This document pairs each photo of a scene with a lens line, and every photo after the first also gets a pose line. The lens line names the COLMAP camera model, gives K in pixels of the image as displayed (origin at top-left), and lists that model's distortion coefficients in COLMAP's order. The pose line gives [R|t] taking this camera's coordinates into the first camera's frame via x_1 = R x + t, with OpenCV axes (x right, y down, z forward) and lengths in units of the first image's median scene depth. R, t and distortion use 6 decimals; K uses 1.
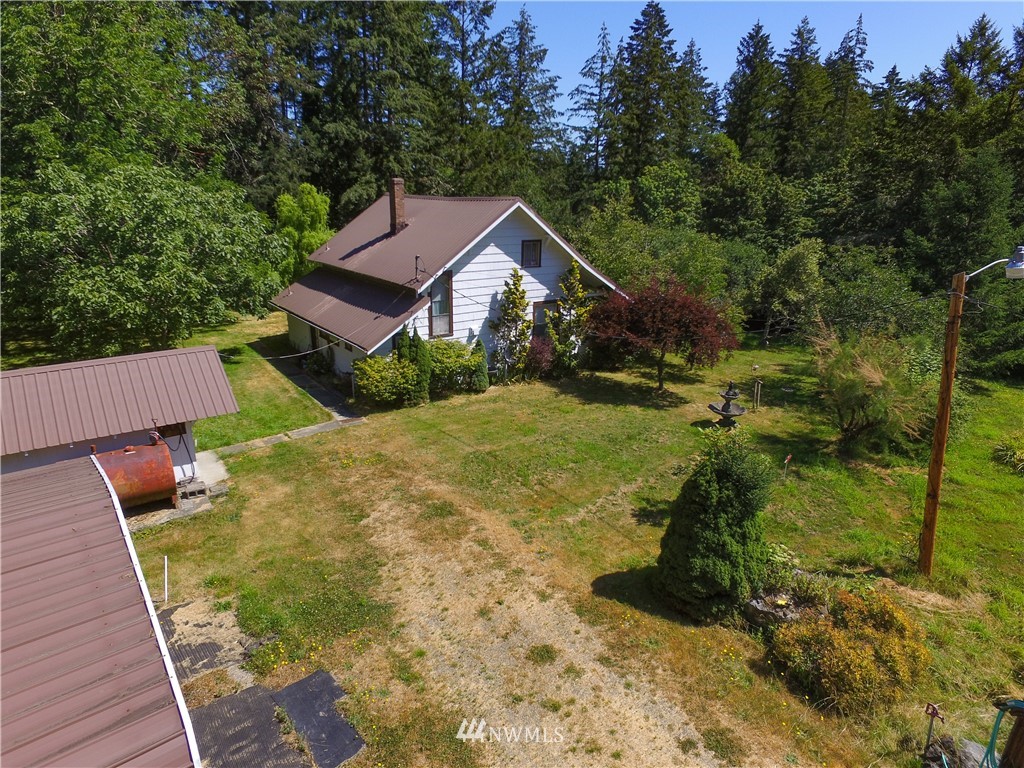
lens RADIAL K [[593.7, 0, 512.4], [0, 593.7, 379.4], [0, 0, 1]] dist [-0.012187, 0.014758]
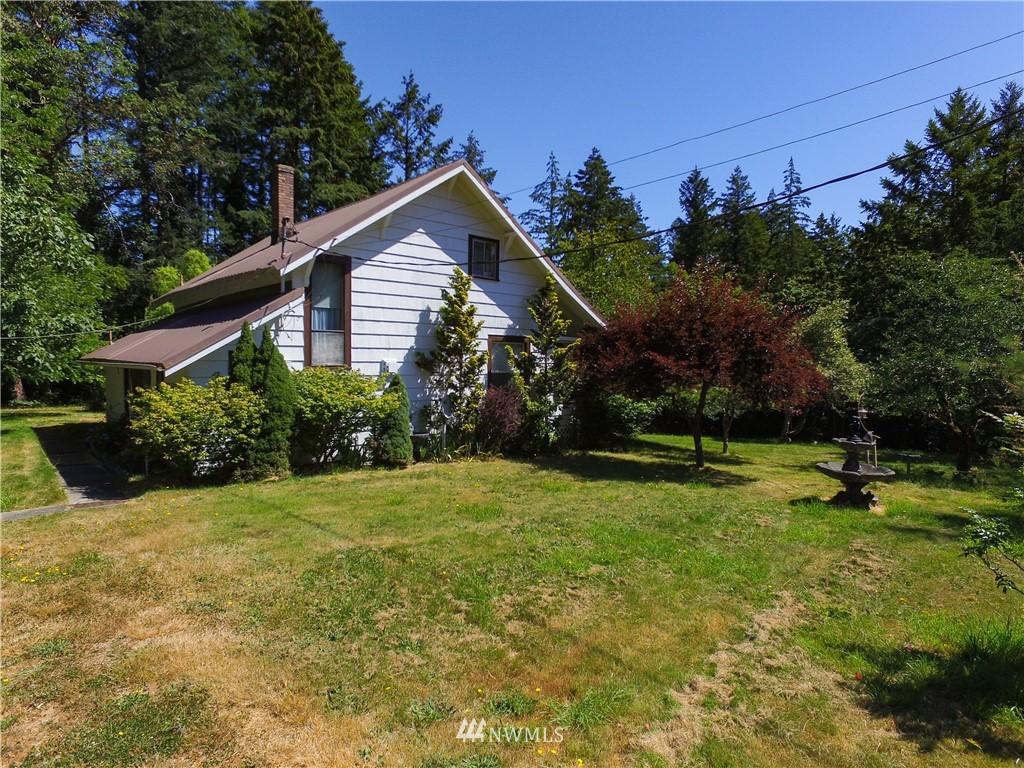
lens RADIAL K [[593.7, 0, 512.4], [0, 593.7, 379.4], [0, 0, 1]] dist [-0.012187, 0.014758]
pose [[0.996691, -0.010233, 0.080642, 0.009785], [0.031194, 0.964241, -0.263186, 0.088630], [-0.075065, 0.264831, 0.961369, 0.420870]]
